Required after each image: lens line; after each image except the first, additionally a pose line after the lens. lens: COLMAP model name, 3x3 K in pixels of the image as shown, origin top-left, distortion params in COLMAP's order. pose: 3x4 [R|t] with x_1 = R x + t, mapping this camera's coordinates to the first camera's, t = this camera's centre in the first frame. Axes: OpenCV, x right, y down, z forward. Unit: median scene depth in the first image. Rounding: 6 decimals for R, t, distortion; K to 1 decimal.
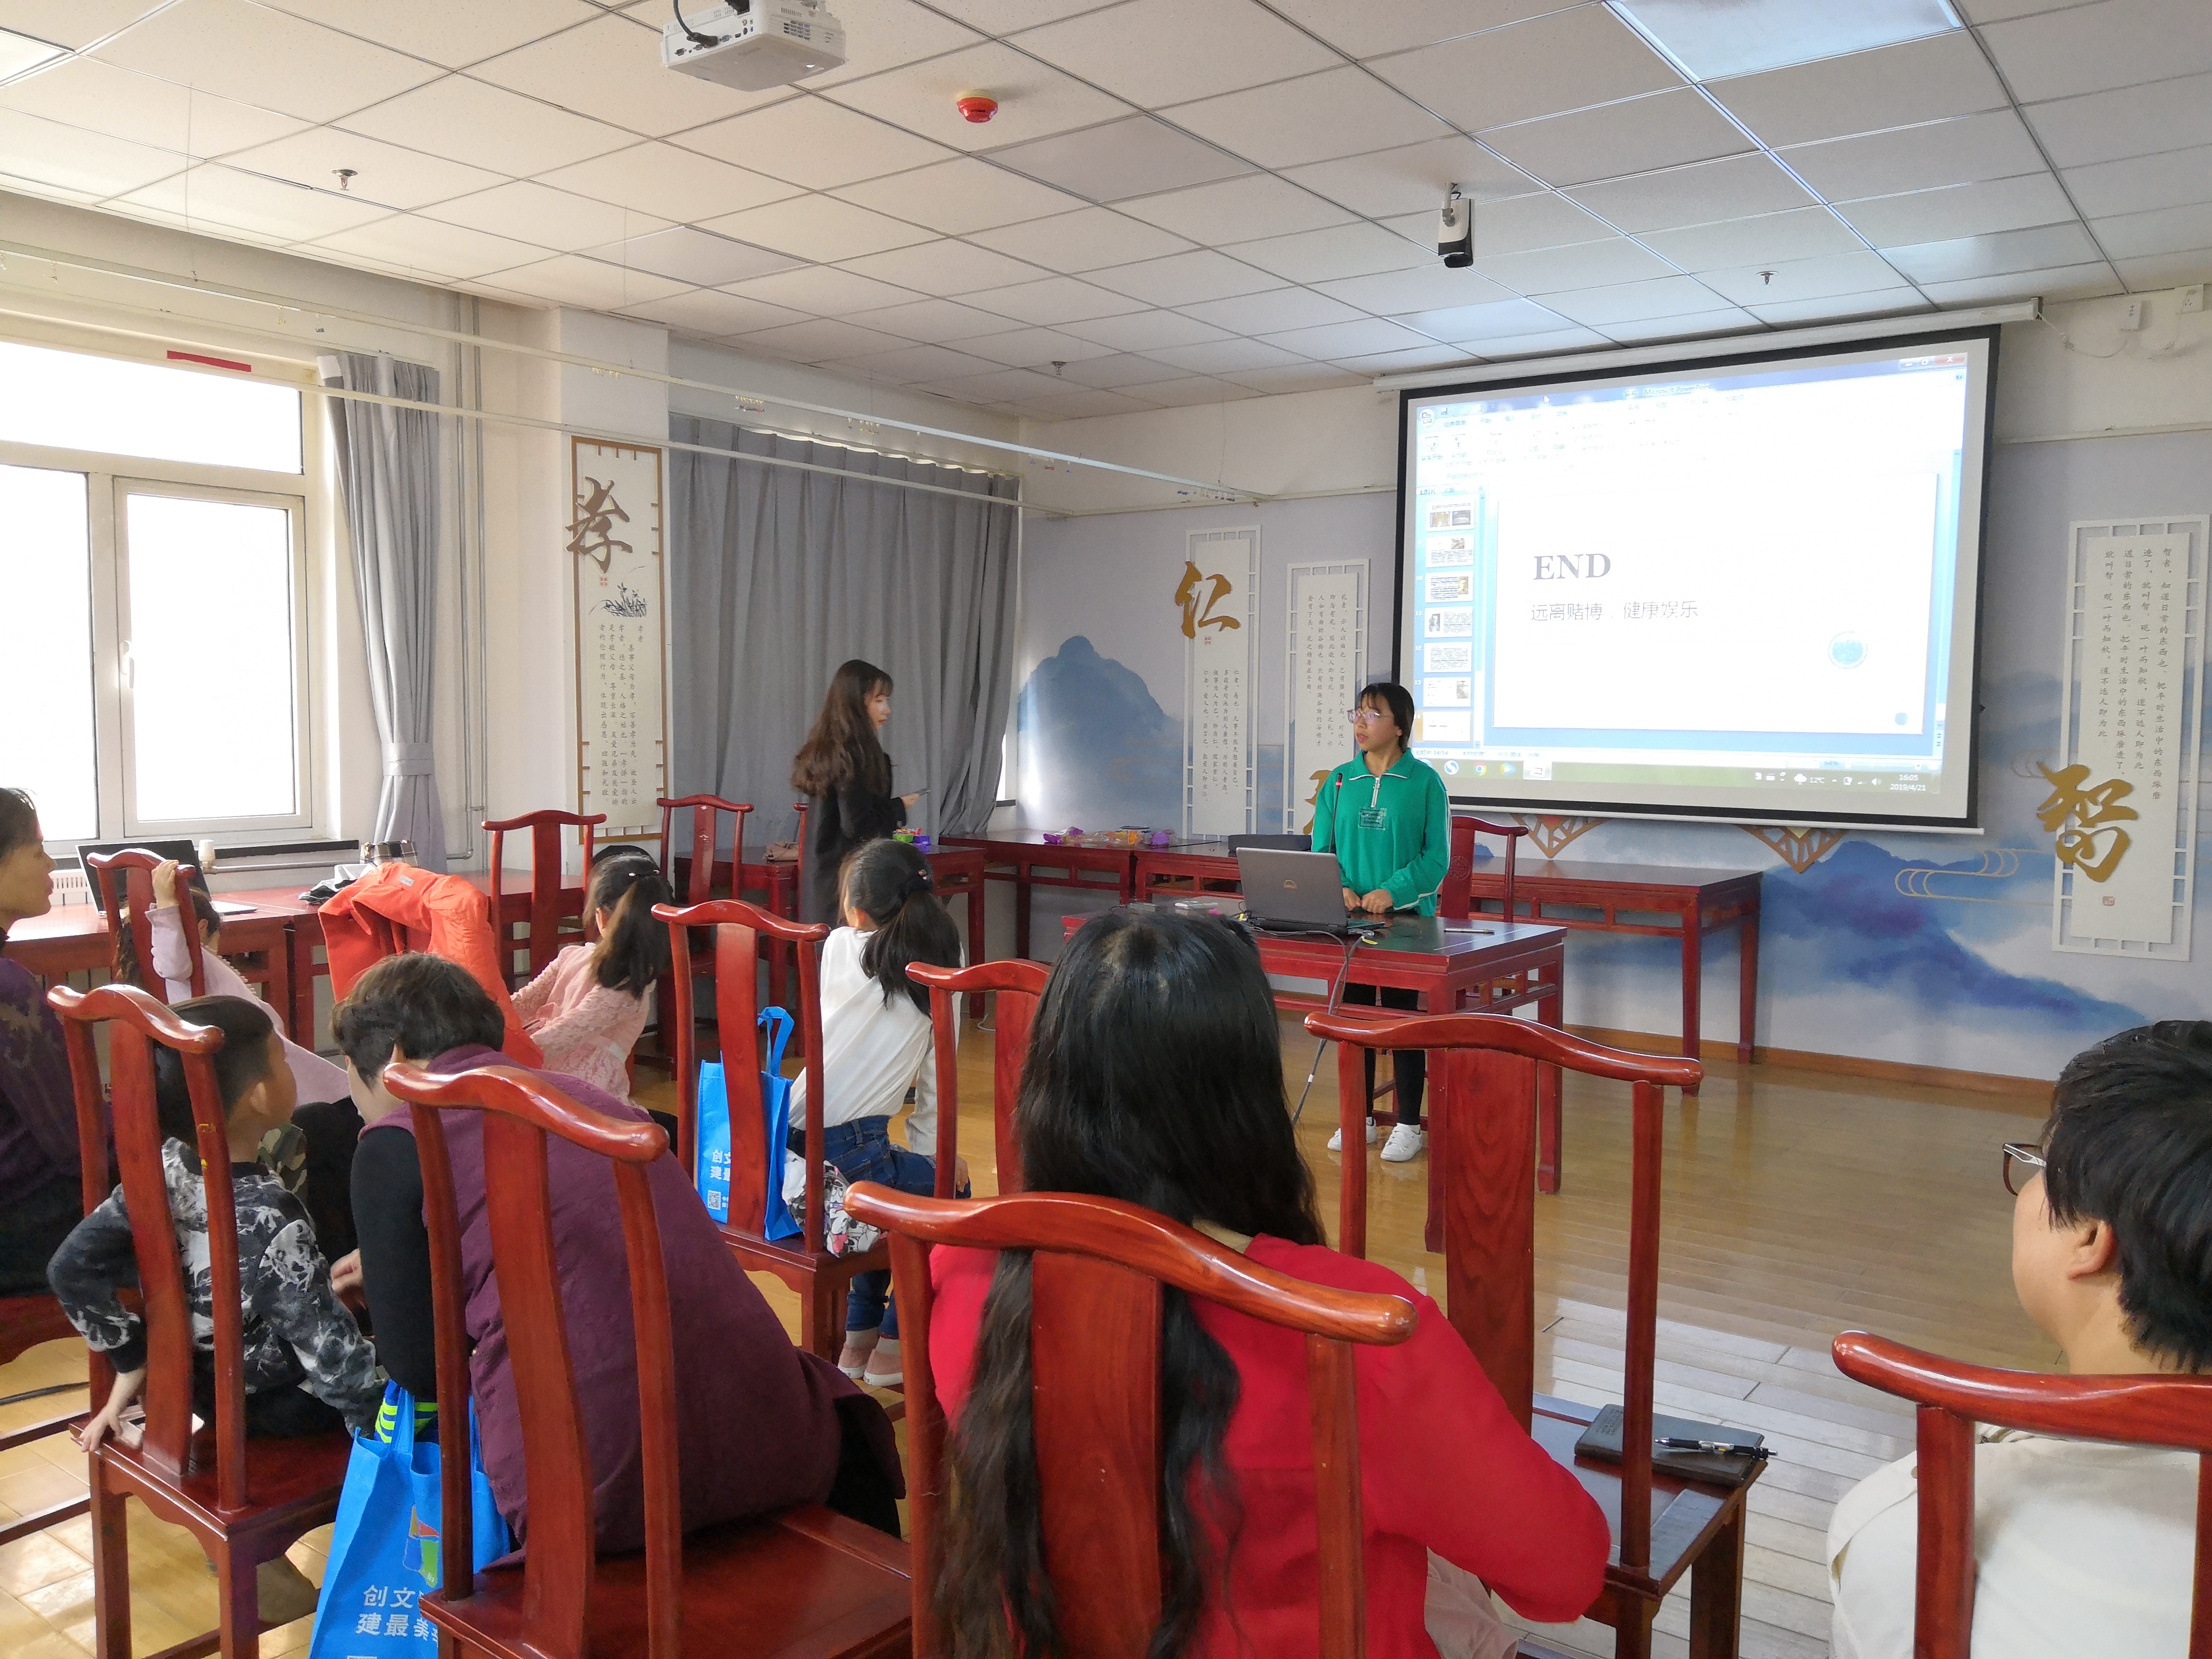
lens RADIAL K [[1730.4, 0, 1099.3], [0, 1730.4, 828.0], [0, 0, 1]] dist [-0.043152, 0.000965]
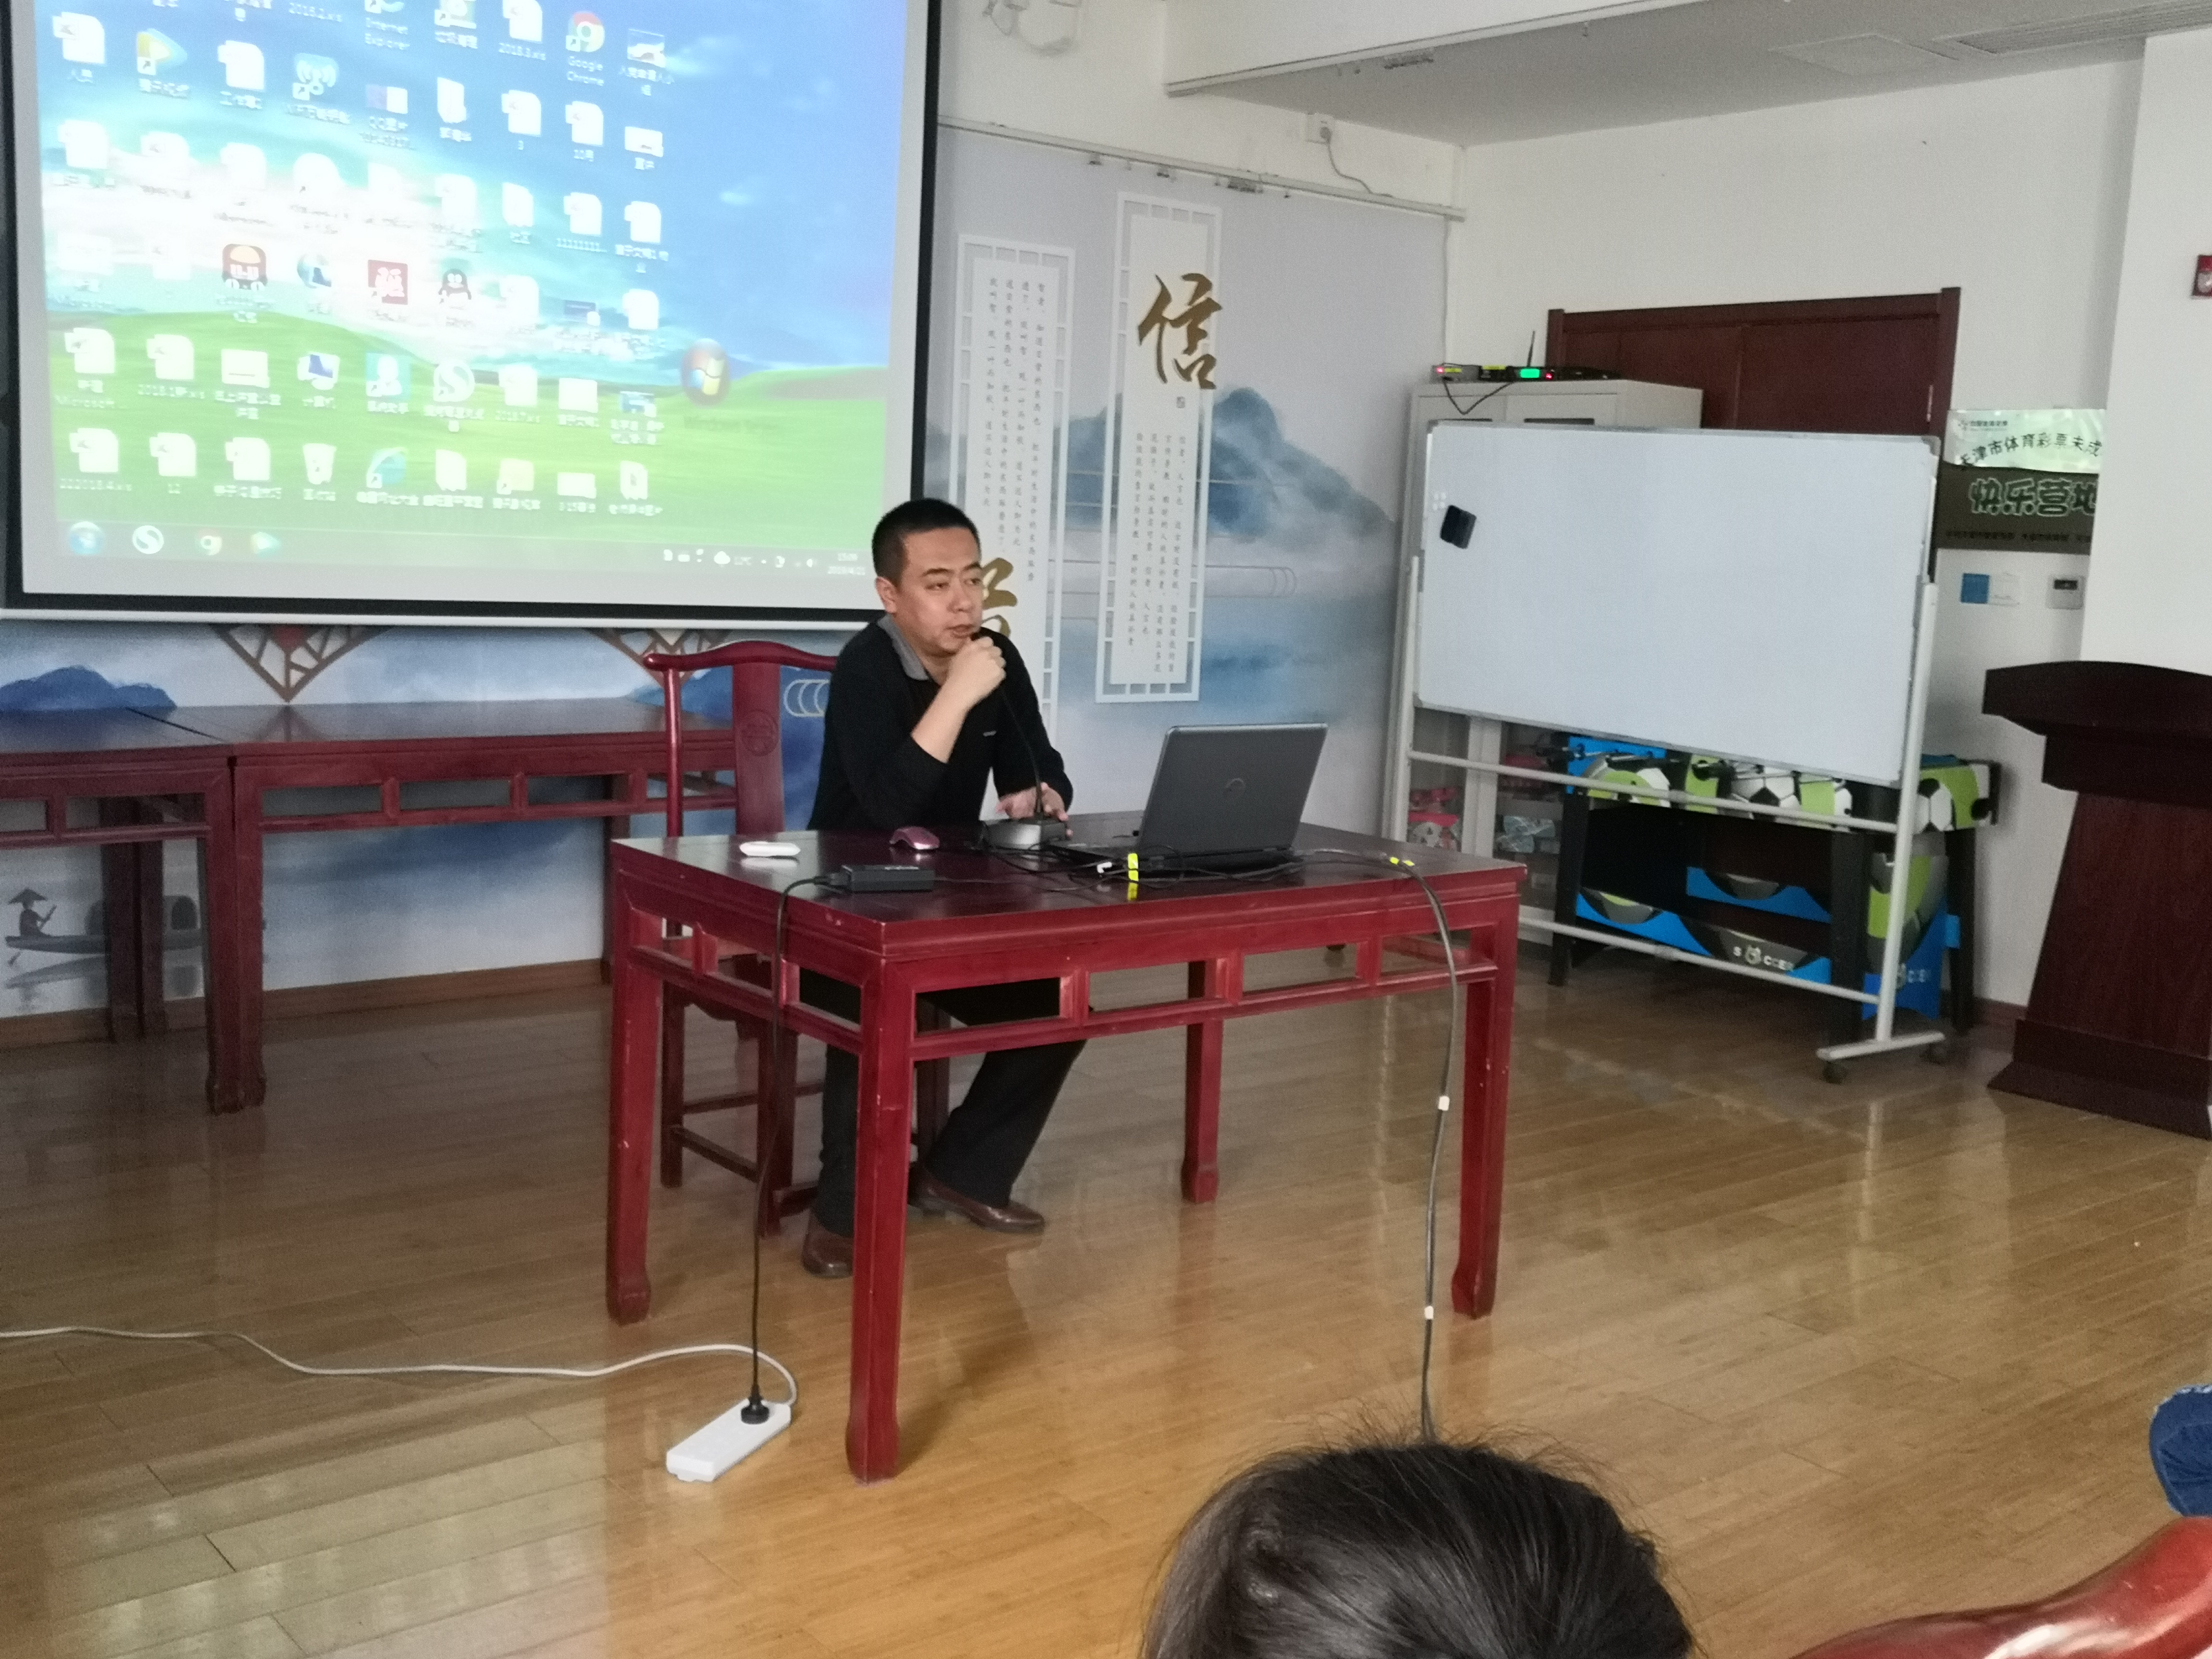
lens RADIAL K [[2227.9, 0, 1108.6], [0, 2227.9, 841.0], [0, 0, 1]] dist [-0.084104, 0.000000]
pose [[0.235669, -0.131324, 0.962920, -0.452515], [0.016217, 0.991221, 0.131215, -0.033104], [-0.971698, -0.015308, 0.235730, 0.689670]]
